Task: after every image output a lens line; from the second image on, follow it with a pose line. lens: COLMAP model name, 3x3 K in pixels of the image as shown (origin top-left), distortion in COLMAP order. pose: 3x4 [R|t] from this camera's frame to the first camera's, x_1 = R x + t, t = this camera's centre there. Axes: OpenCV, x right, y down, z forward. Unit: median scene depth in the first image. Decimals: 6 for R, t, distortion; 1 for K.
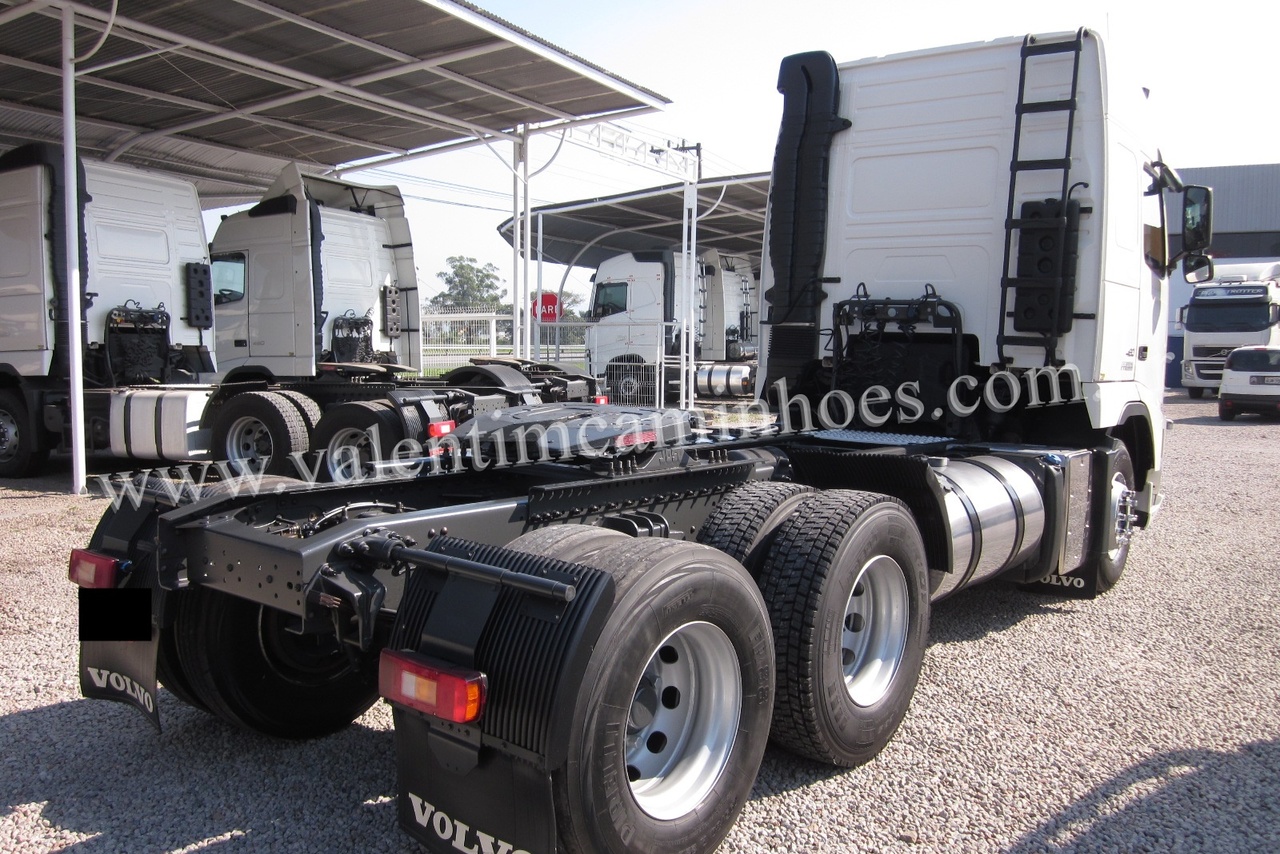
lens RADIAL K [[972.1, 0, 639.0], [0, 972.1, 428.9], [0, 0, 1]] dist [0.012778, 0.002120]
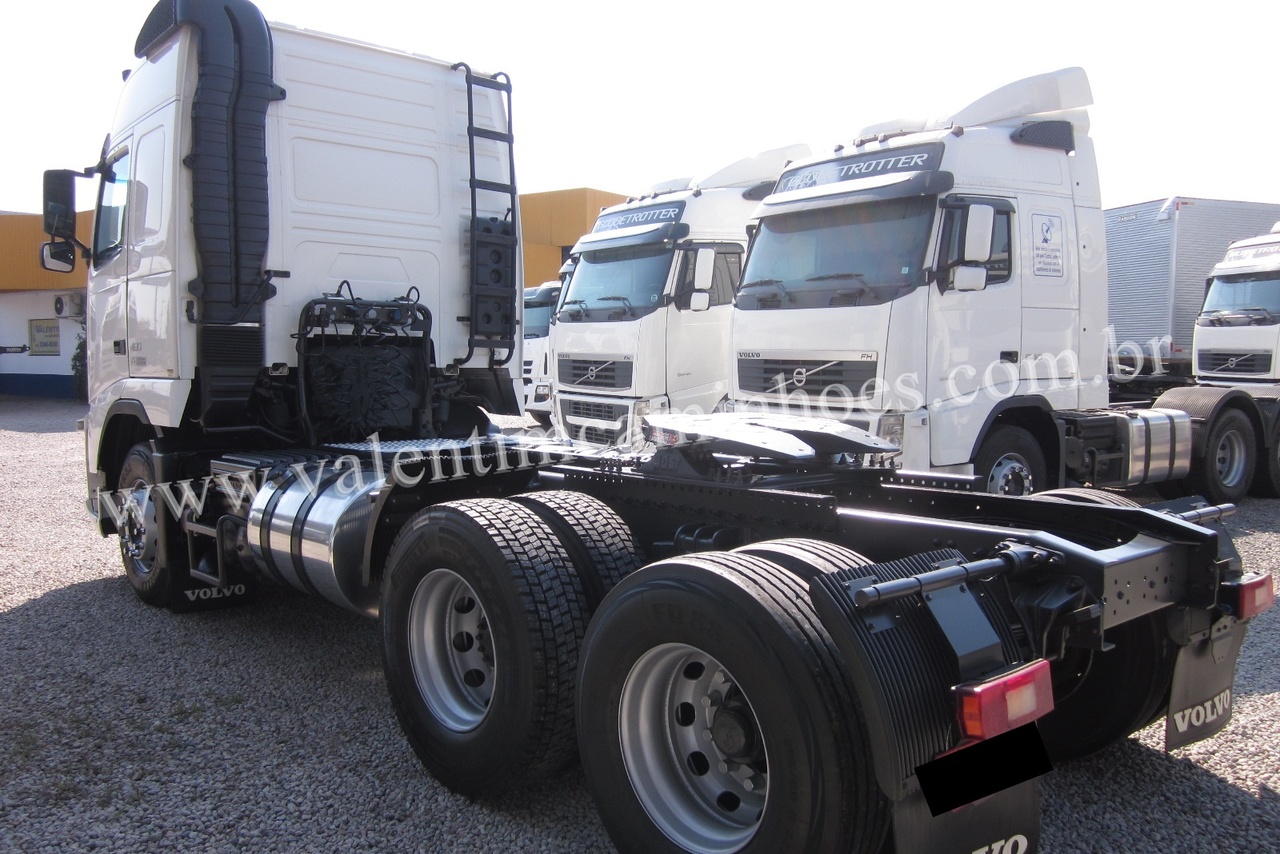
lens RADIAL K [[1052.4, 0, 640.6], [0, 1052.4, 424.9], [0, 0, 1]] dist [-0.047276, 0.012309]
pose [[0.229263, -0.082566, 0.969856, -0.676731], [0.085740, 0.994236, 0.064374, -0.056916], [-0.969581, 0.068397, 0.235020, 0.524514]]
